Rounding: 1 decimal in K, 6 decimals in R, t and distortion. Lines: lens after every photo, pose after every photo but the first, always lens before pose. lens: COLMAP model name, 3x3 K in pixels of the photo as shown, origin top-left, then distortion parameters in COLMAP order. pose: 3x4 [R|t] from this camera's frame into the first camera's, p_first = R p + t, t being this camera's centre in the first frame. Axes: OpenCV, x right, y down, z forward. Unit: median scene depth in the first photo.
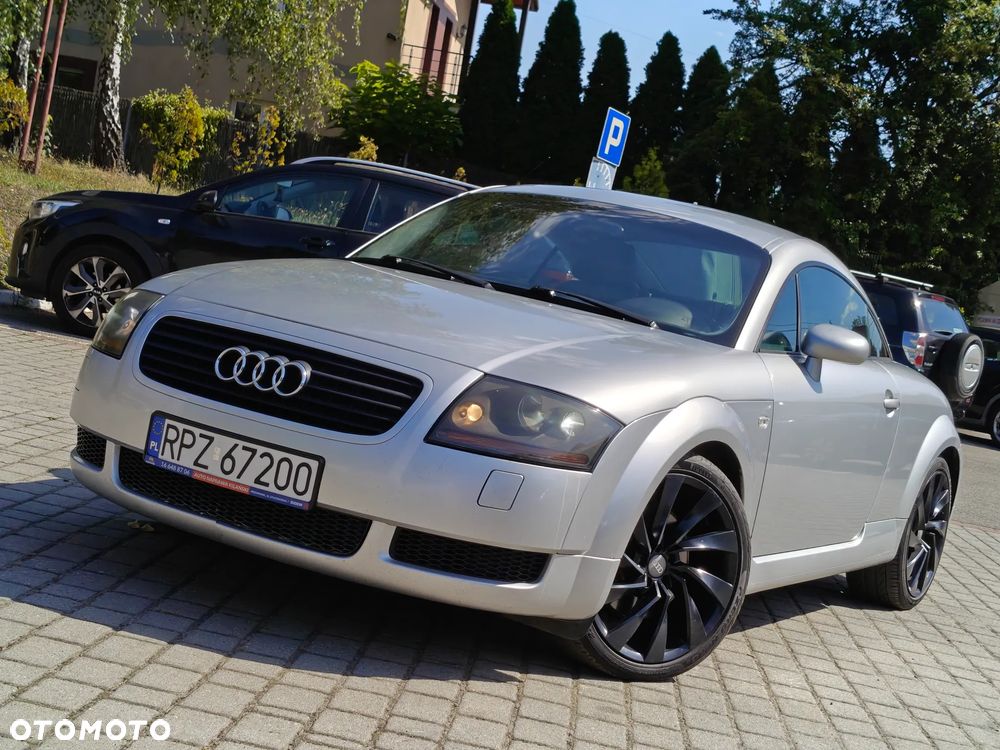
lens RADIAL K [[1687.4, 0, 500.0], [0, 1687.4, 375.0], [0, 0, 1]] dist [0.366188, -1.698495]
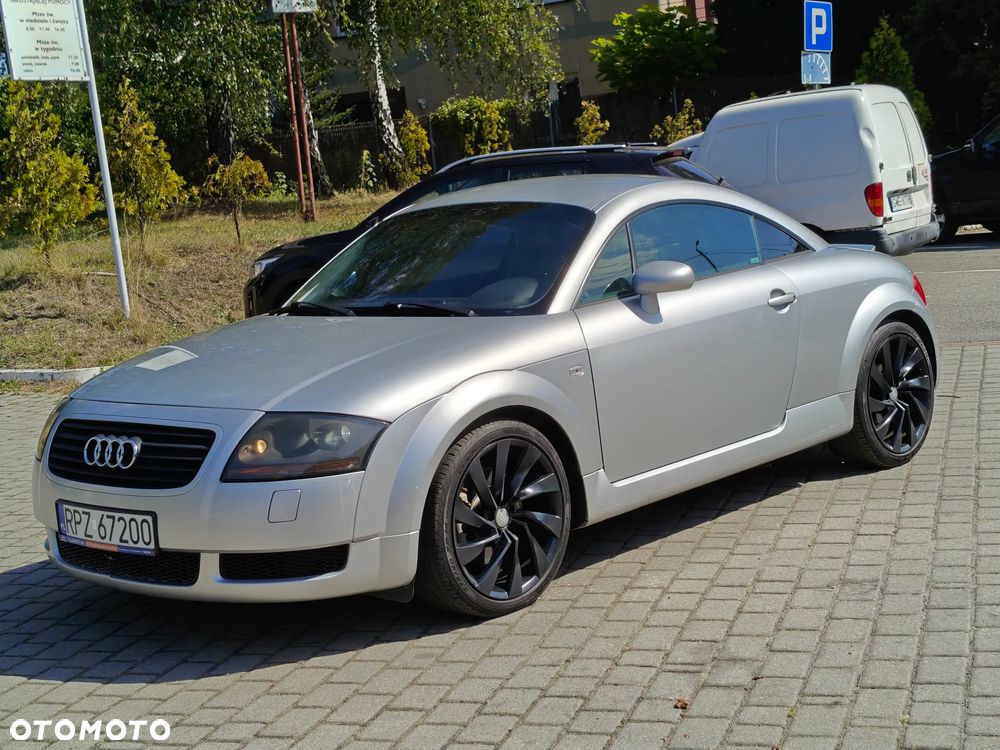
lens RADIAL K [[1572.3, 0, 500.0], [0, 1572.3, 375.0], [0, 0, 1]] dist [0.393297, -1.637797]
pose [[0.933188, -0.245291, -0.262665, 0.106111], [0.258493, 0.965874, 0.016377, -0.000608], [0.249684, -0.083180, 0.964748, -0.015200]]
